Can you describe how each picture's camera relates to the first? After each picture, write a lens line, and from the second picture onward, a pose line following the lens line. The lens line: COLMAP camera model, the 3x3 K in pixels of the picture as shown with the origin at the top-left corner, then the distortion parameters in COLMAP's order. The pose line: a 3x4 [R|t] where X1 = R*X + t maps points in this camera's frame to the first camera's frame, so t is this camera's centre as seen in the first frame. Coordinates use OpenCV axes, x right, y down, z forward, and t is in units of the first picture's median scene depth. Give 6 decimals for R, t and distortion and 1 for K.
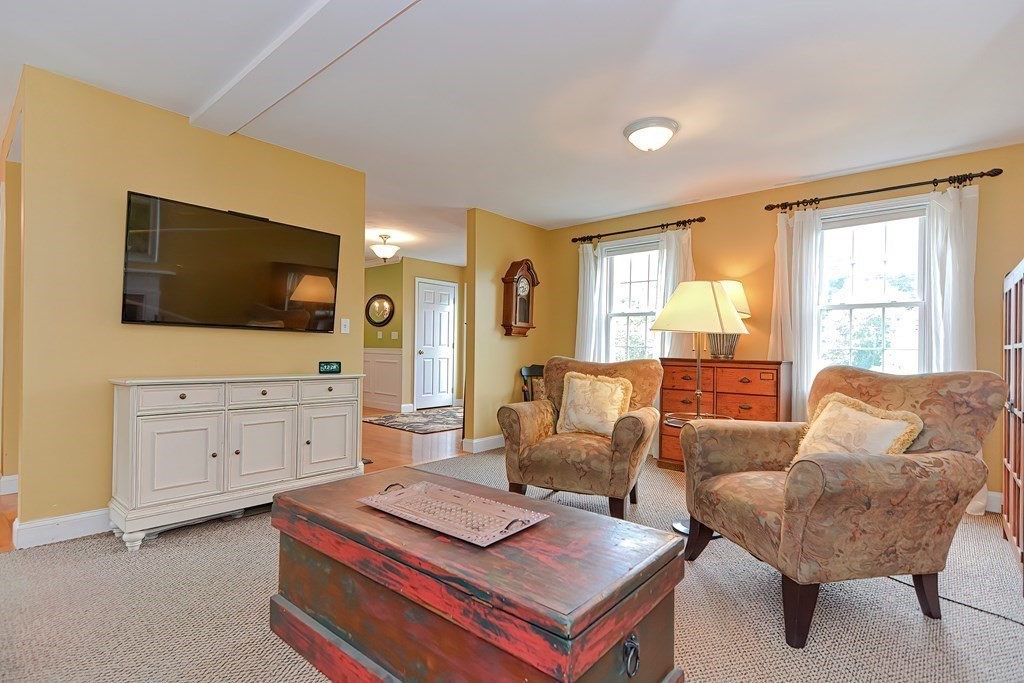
lens RADIAL K [[495.3, 0, 514.3], [0, 495.3, 345.7], [0, 0, 1]] dist [0.020444, -0.011328]
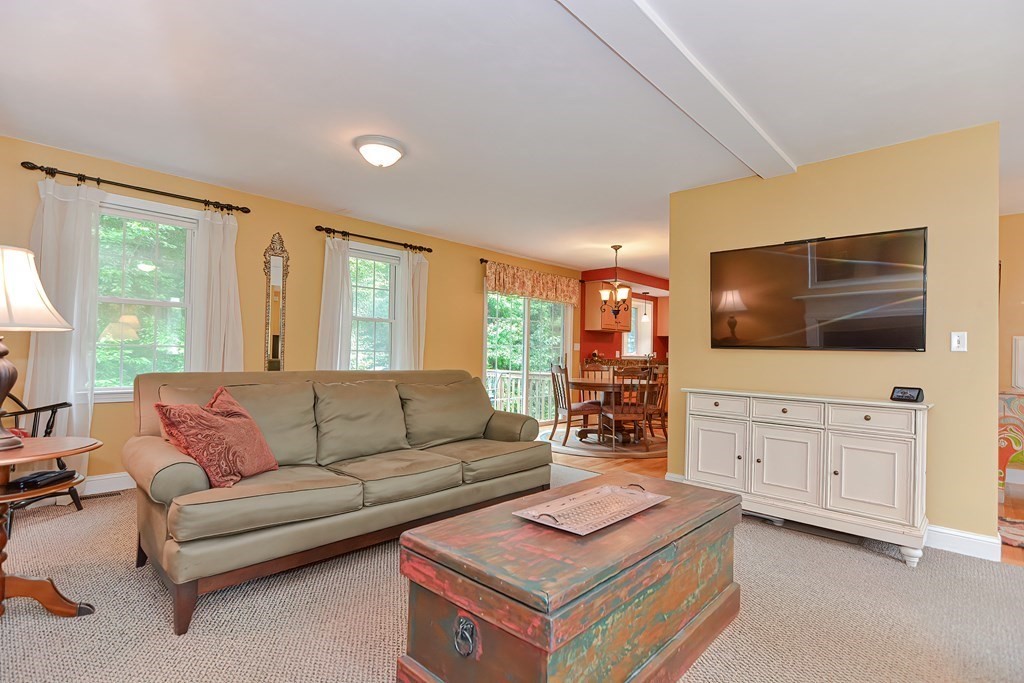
lens RADIAL K [[495.3, 0, 512.0], [0, 495.3, 348.8], [0, 0, 1]] dist [0.020444, -0.011328]
pose [[-0.058779, -0.029684, -0.997830, 0.556503], [-0.015103, 0.999470, -0.028843, 0.003969], [0.998157, 0.013375, -0.059196, 0.476060]]
